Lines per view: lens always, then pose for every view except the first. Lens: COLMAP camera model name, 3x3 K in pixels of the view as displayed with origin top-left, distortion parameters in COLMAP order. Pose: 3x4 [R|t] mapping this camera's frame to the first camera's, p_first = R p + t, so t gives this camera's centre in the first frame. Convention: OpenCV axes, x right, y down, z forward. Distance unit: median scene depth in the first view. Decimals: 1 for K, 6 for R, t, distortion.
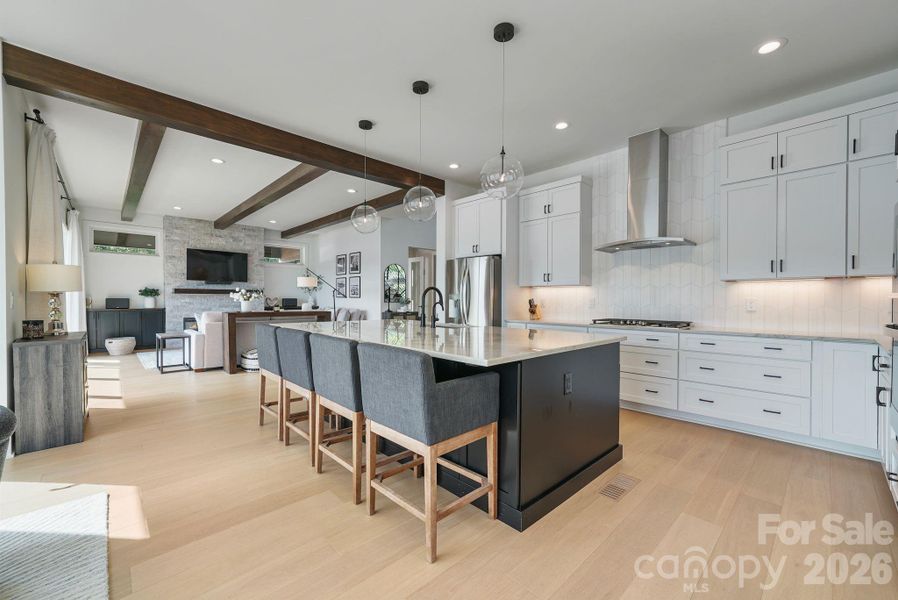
lens RADIAL K [[361.9, 0, 449.8], [0, 361.9, 301.4], [0, 0, 1]] dist [0.008680, 0.000273]
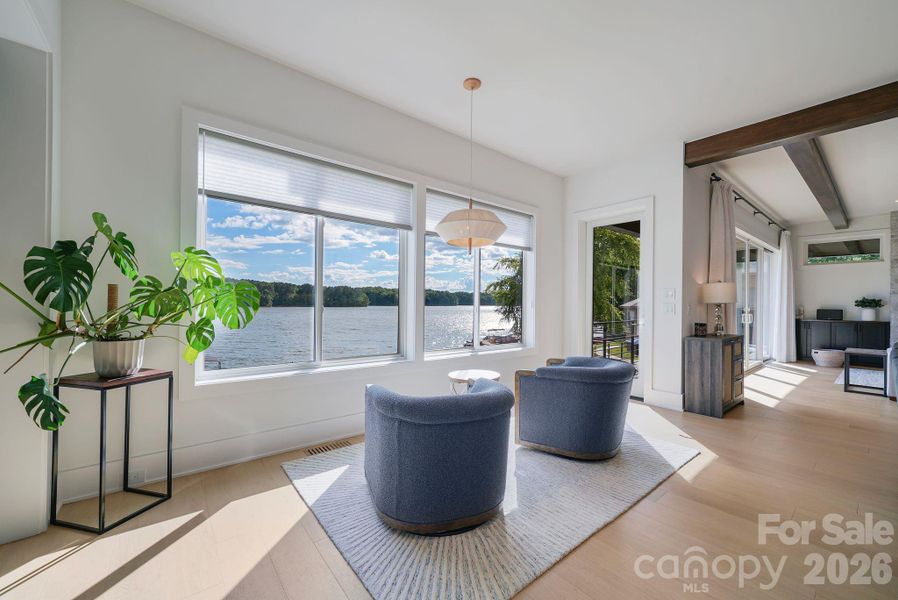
lens RADIAL K [[361.9, 0, 449.8], [0, 361.9, 301.4], [0, 0, 1]] dist [0.008680, 0.000273]
pose [[-0.065391, -0.012976, -0.997775, 0.131920], [-0.018517, 0.999759, -0.011788, 0.000402], [0.997688, 0.017705, -0.065616, 0.040938]]
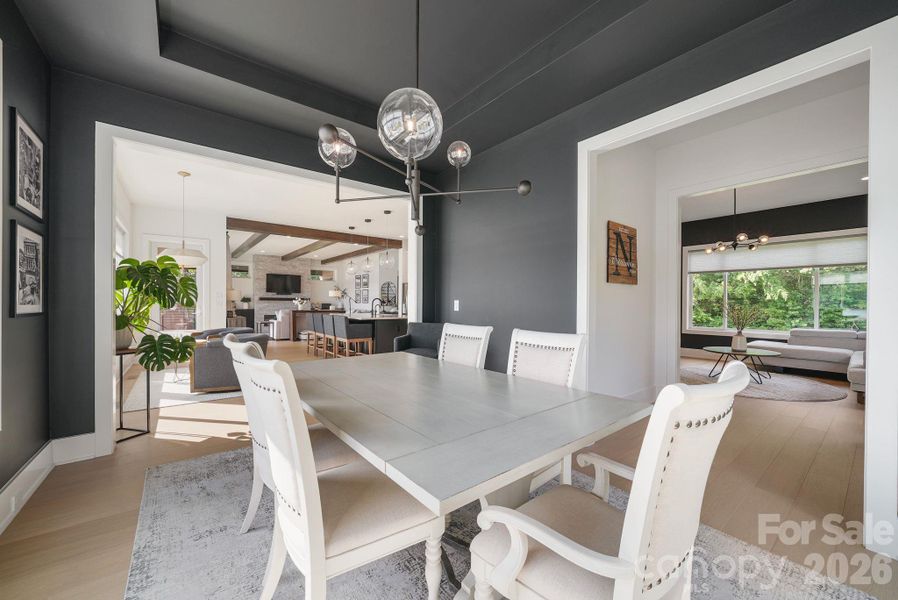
lens RADIAL K [[343.5, 0, 449.2], [0, 343.5, 303.8], [0, 0, 1]] dist [-0.002090, -0.000342]
pose [[0.995595, -0.000242, -0.093763, 0.266651], [-0.000441, 0.999974, -0.007261, 0.005265], [0.093762, 0.007270, 0.995568, -0.501826]]
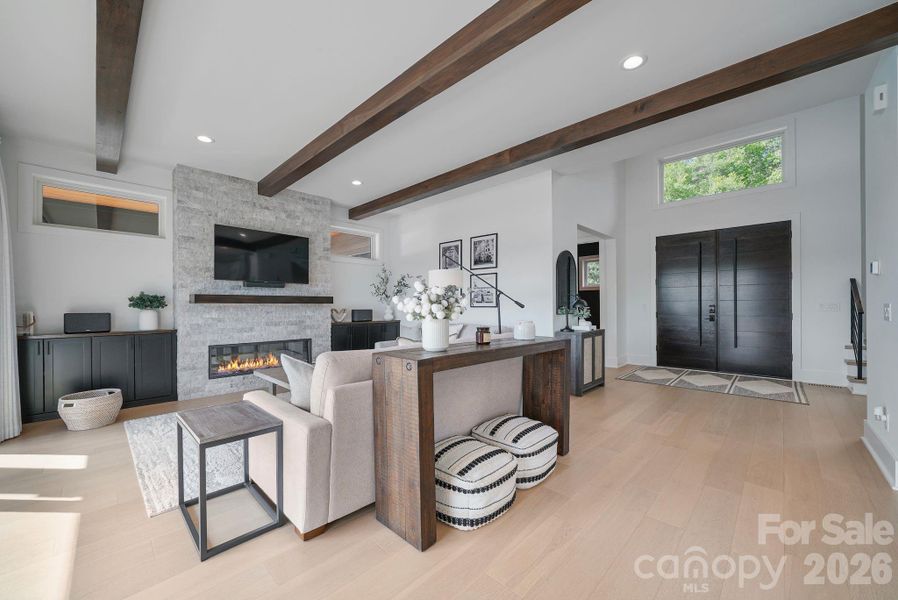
lens RADIAL K [[343.5, 0, 449.2], [0, 343.5, 303.8], [0, 0, 1]] dist [-0.002090, -0.000342]
pose [[0.998934, -0.010577, 0.044932, -0.387676], [0.011222, 0.999837, -0.014134, -0.008916], [-0.044775, 0.014623, 0.998890, 0.454370]]
